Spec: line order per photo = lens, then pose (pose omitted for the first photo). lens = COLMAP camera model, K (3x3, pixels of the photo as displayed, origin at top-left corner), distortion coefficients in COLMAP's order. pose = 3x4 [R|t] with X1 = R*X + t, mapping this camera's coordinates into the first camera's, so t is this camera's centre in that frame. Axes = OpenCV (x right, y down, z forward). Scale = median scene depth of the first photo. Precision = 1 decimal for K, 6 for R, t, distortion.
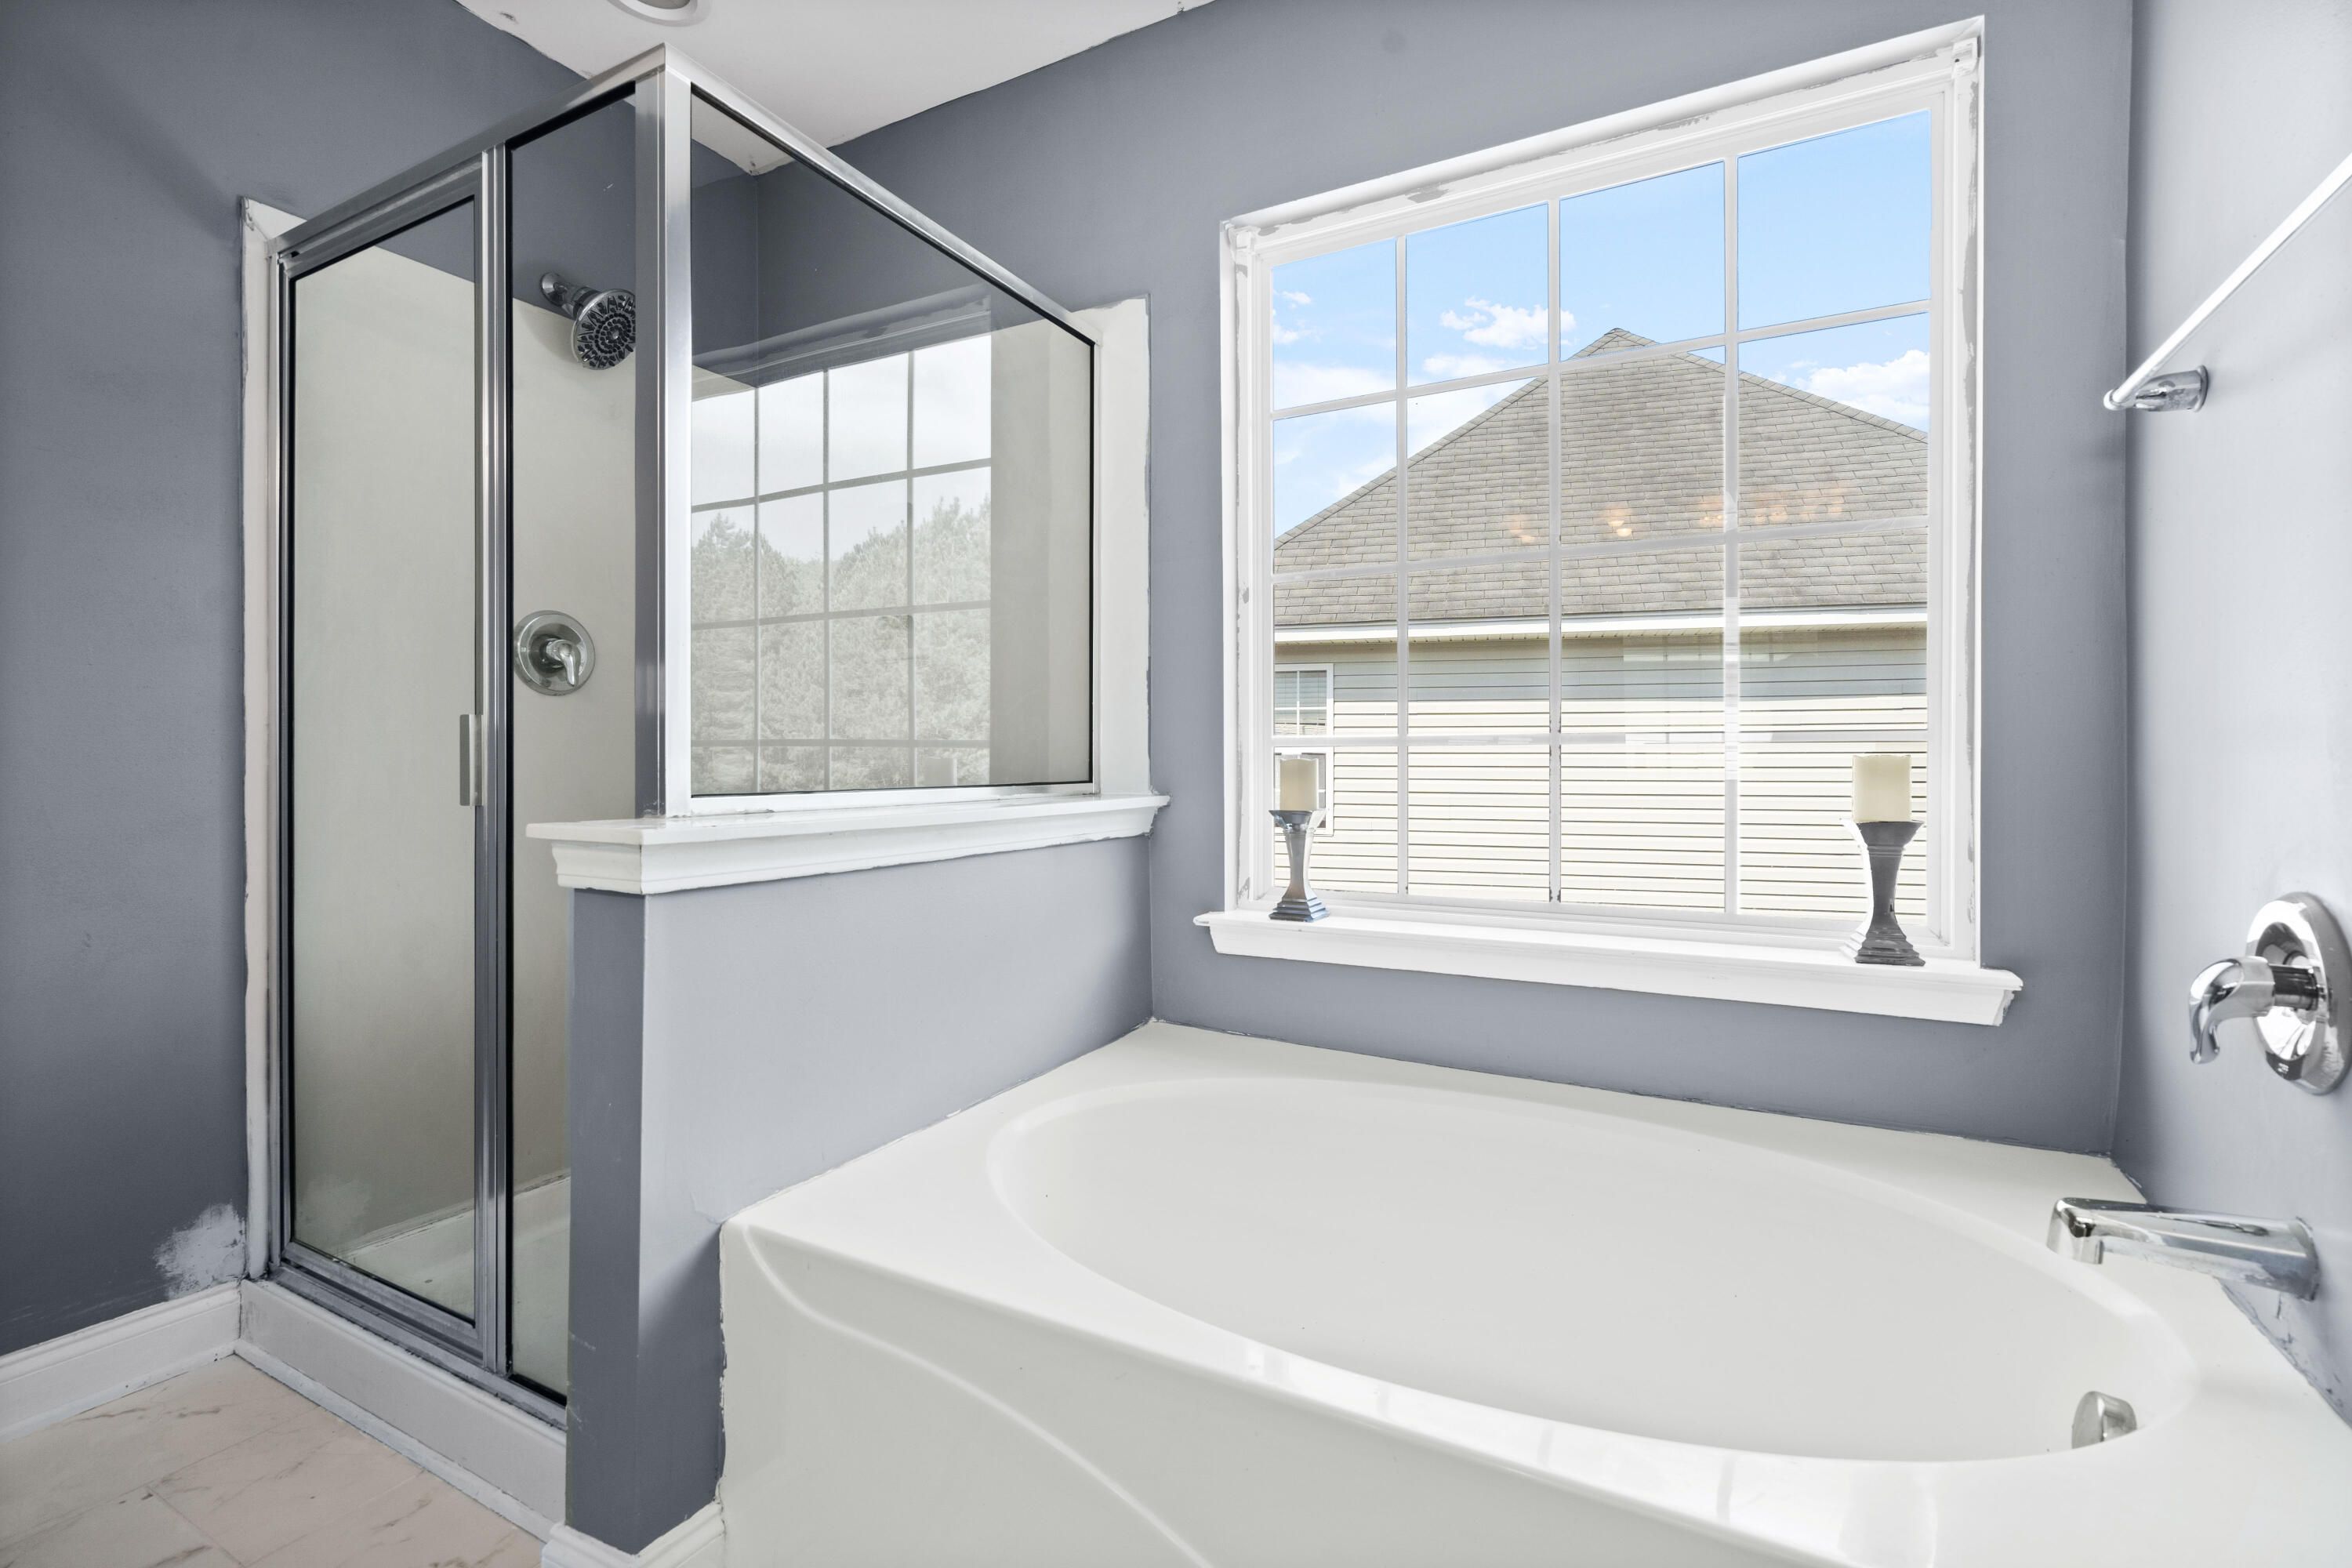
lens RADIAL K [[1068.7, 0, 1185.8], [0, 1068.7, 765.4], [0, 0, 1]] dist [-0.001651, 0.001097]
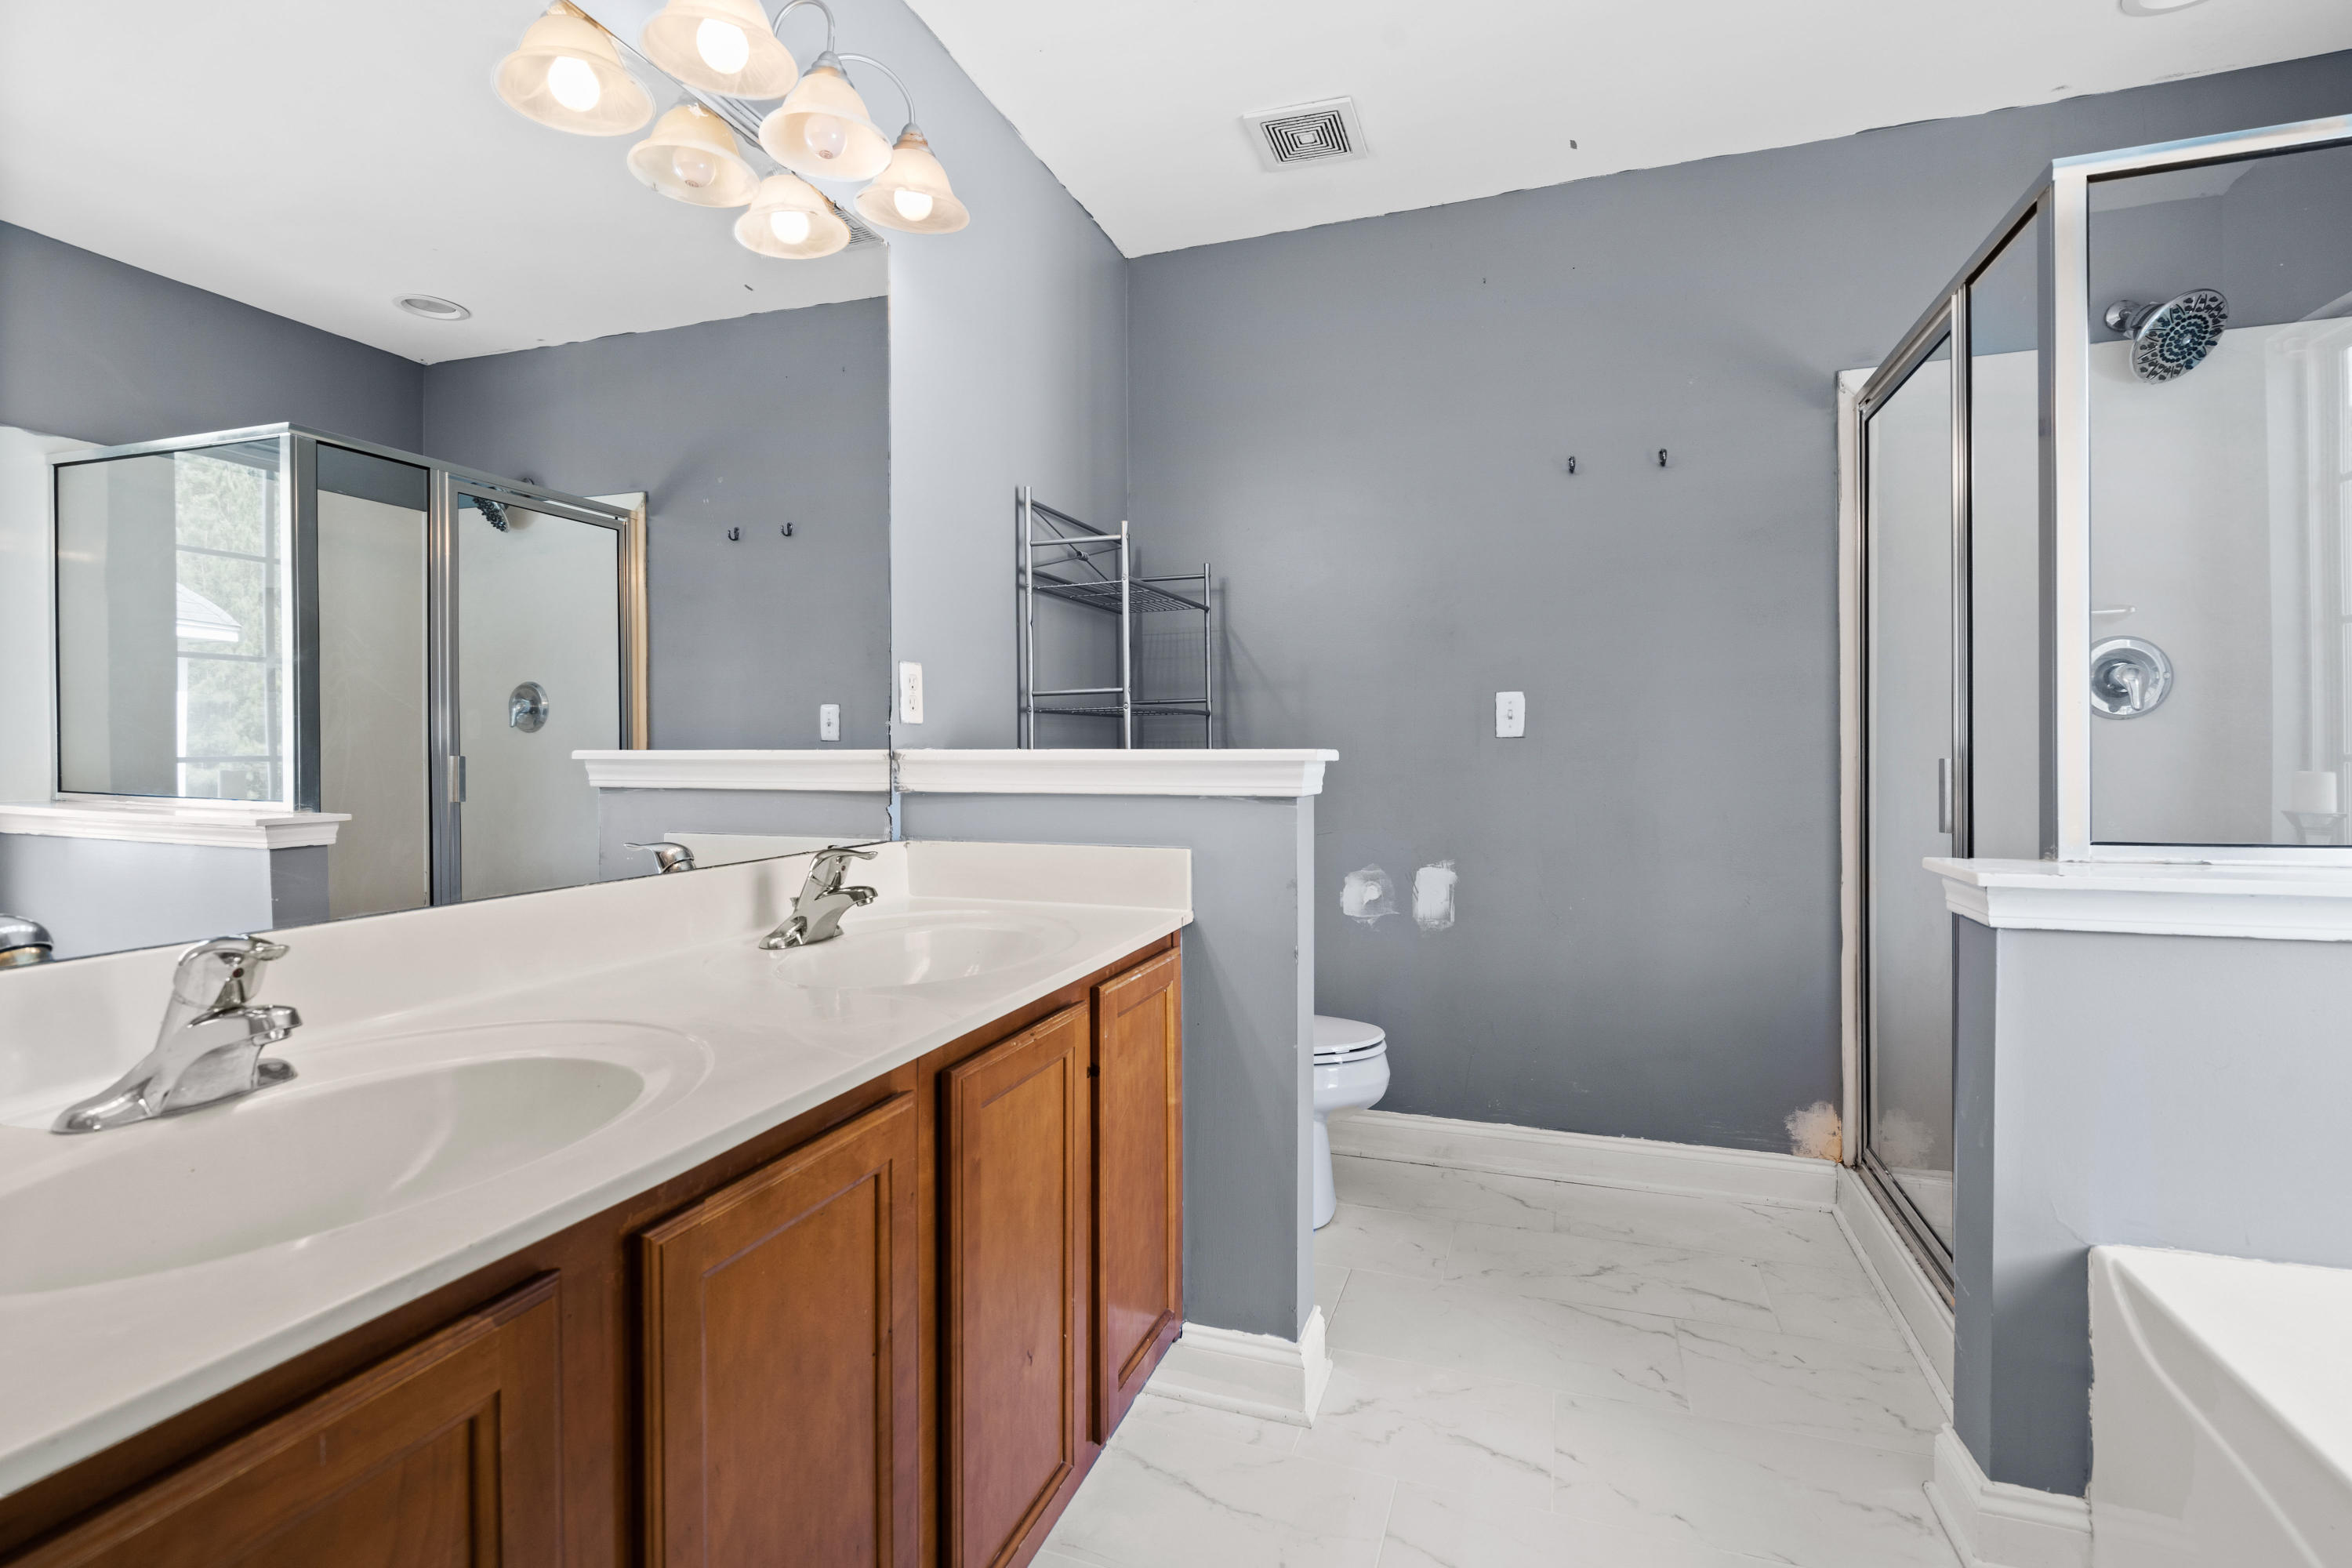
lens RADIAL K [[1068.7, 0, 1185.8], [0, 1068.7, 765.4], [0, 0, 1]] dist [-0.001651, 0.001097]
pose [[0.166932, 0.013389, -0.985877, 0.330885], [0.004101, 0.999890, 0.014274, -0.052016], [0.985960, -0.006425, 0.166859, -0.050951]]
